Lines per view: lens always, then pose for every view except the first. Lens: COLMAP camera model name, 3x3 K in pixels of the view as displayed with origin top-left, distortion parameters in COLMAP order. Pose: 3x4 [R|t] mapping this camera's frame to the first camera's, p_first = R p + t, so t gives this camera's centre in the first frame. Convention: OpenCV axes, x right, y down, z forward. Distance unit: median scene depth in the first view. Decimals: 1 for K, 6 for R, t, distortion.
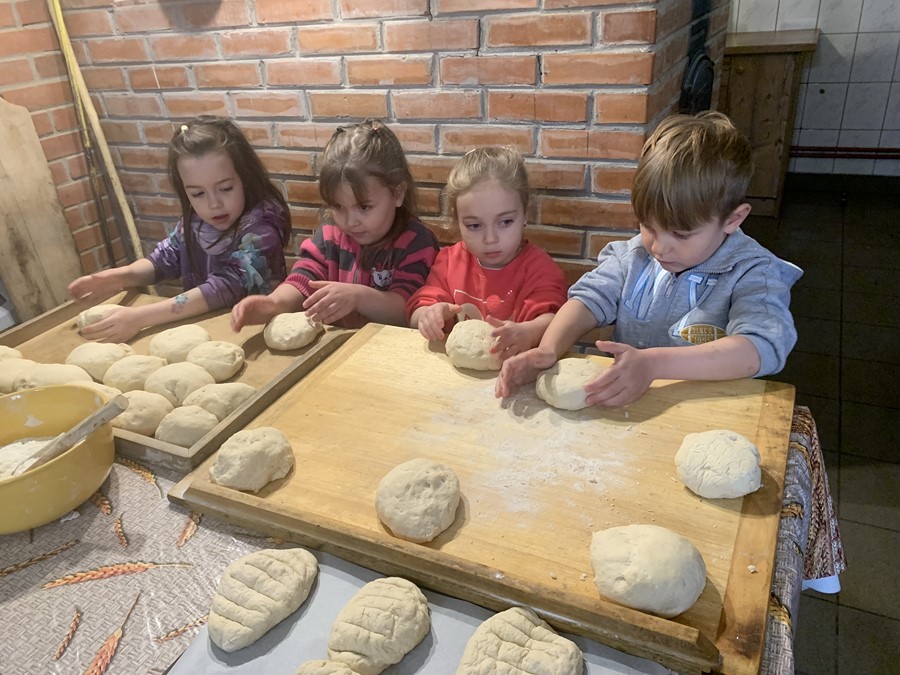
lens RADIAL K [[677.8, 0, 445.3], [0, 677.8, 334.9], [0, 0, 1]] dist [0.022944, -0.003611]
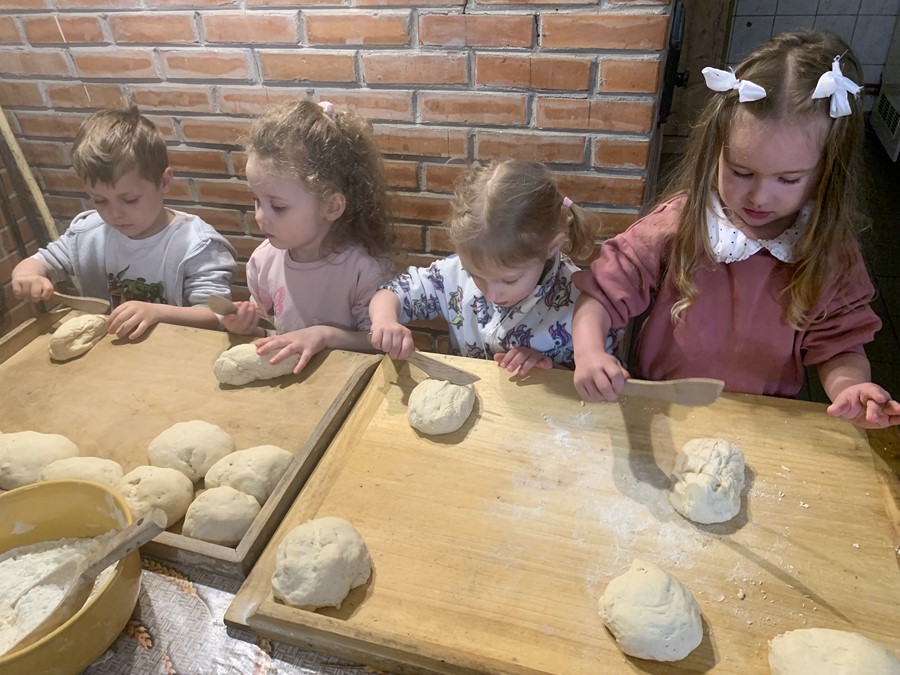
lens RADIAL K [[677.8, 0, 436.7], [0, 677.8, 327.2], [0, 0, 1]] dist [0.022944, -0.003611]
pose [[0.989444, -0.063003, 0.130507, -0.124650], [0.049759, 0.993501, 0.102368, -0.096712], [-0.136108, -0.094793, 0.986149, 0.096465]]
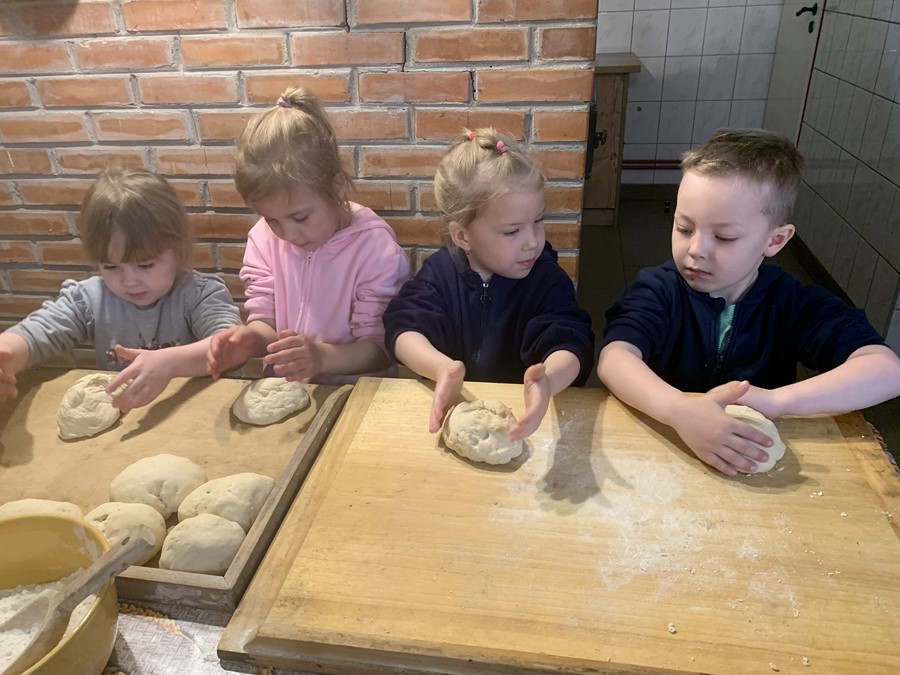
lens RADIAL K [[677.8, 0, 427.4], [0, 677.8, 336.1], [0, 0, 1]] dist [0.022944, -0.003611]
pose [[0.963731, -0.089561, 0.251398, -0.179551], [0.095333, 0.995386, -0.010850, -0.038984], [-0.249266, 0.034423, 0.967823, 0.109328]]
